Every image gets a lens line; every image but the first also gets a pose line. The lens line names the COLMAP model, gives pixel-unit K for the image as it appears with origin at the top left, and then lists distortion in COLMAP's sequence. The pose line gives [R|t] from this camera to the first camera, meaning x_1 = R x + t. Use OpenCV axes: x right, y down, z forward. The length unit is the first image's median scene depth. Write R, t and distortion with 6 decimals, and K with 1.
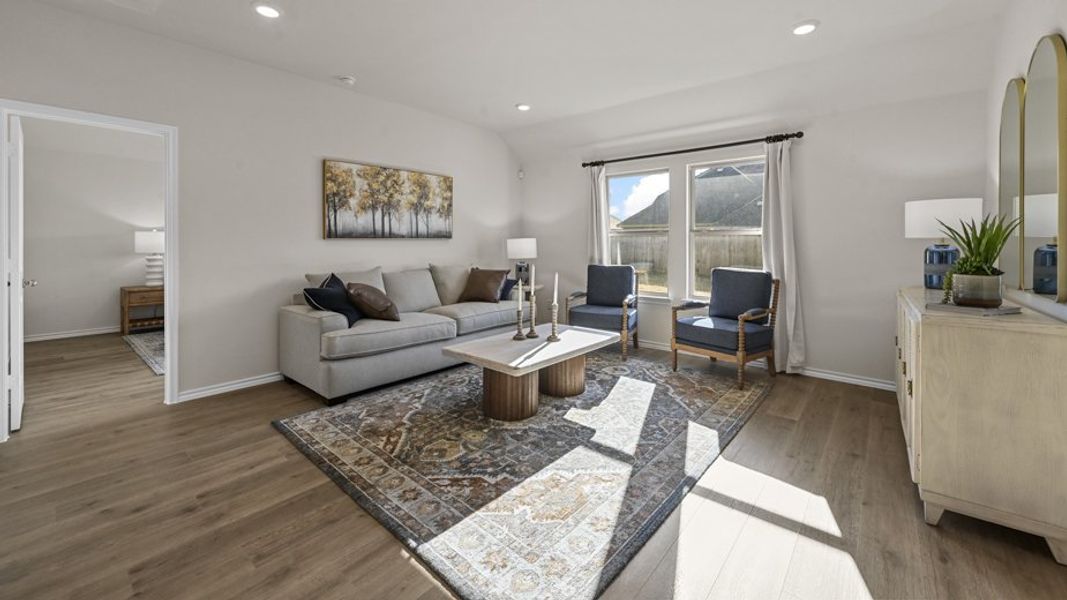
lens RADIAL K [[419.8, 0, 532.1], [0, 419.8, 245.3], [0, 0, 1]] dist [-0.001347, -0.000346]
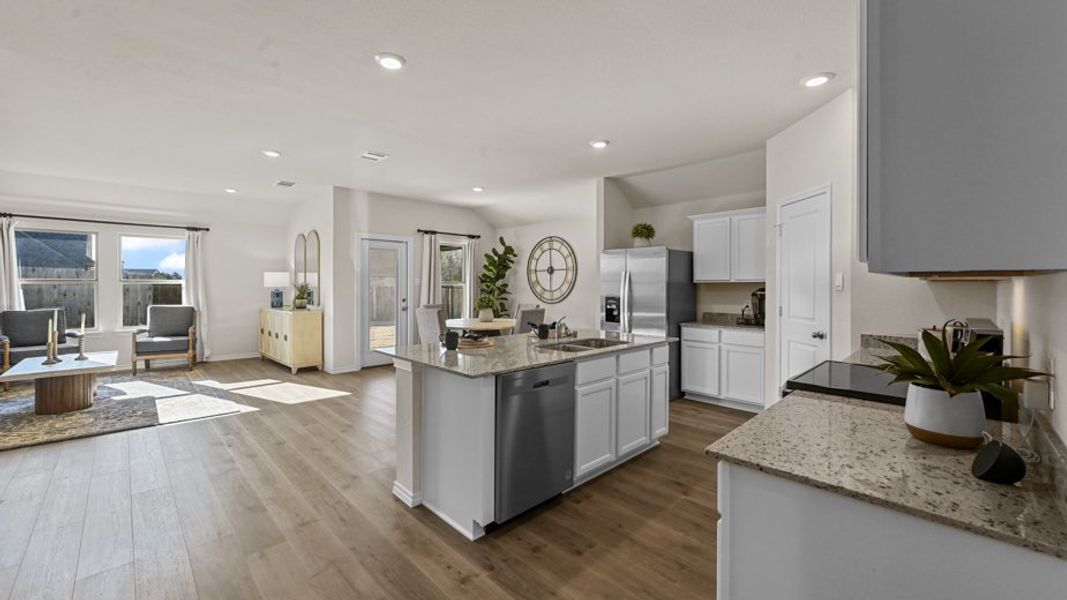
lens RADIAL K [[419.6, 0, 530.8], [0, 419.6, 284.3], [0, 0, 1]] dist [0.000134, 0.000155]
pose [[0.093634, -0.000597, 0.995607, -1.056630], [0.003338, 0.999994, 0.000286, -0.022823], [-0.995601, 0.003296, 0.093635, -0.572192]]
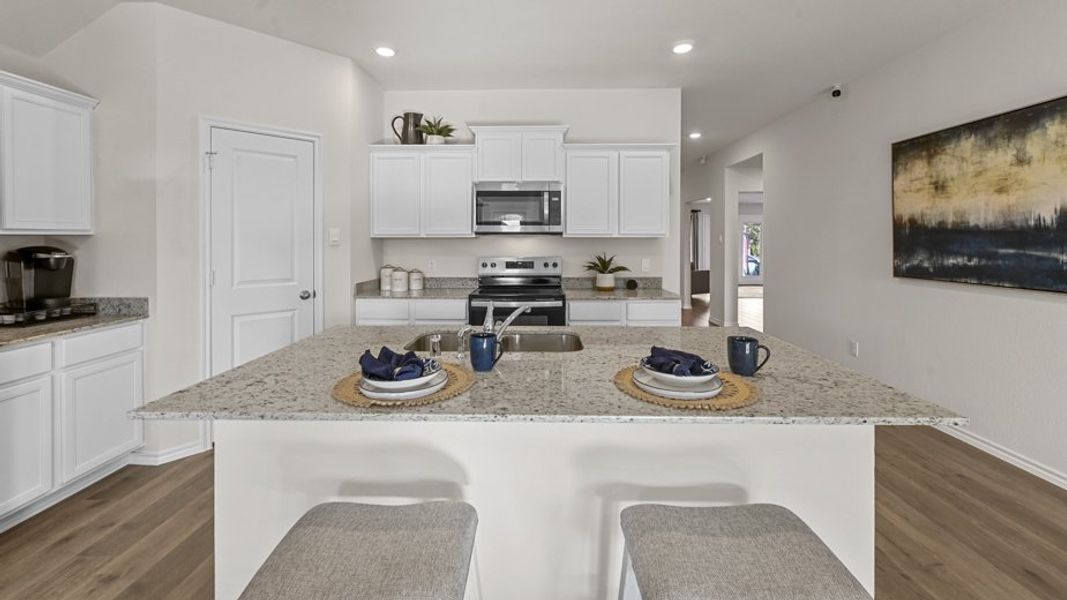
lens RADIAL K [[421.8, 0, 532.3], [0, 421.8, 241.2], [0, 0, 1]] dist [0.000351, 0.000047]
pose [[-0.775646, 0.000996, -0.631167, 0.042494], [-0.003981, 0.999971, 0.006471, -0.024342], [0.631155, 0.007532, -0.775620, -0.194404]]
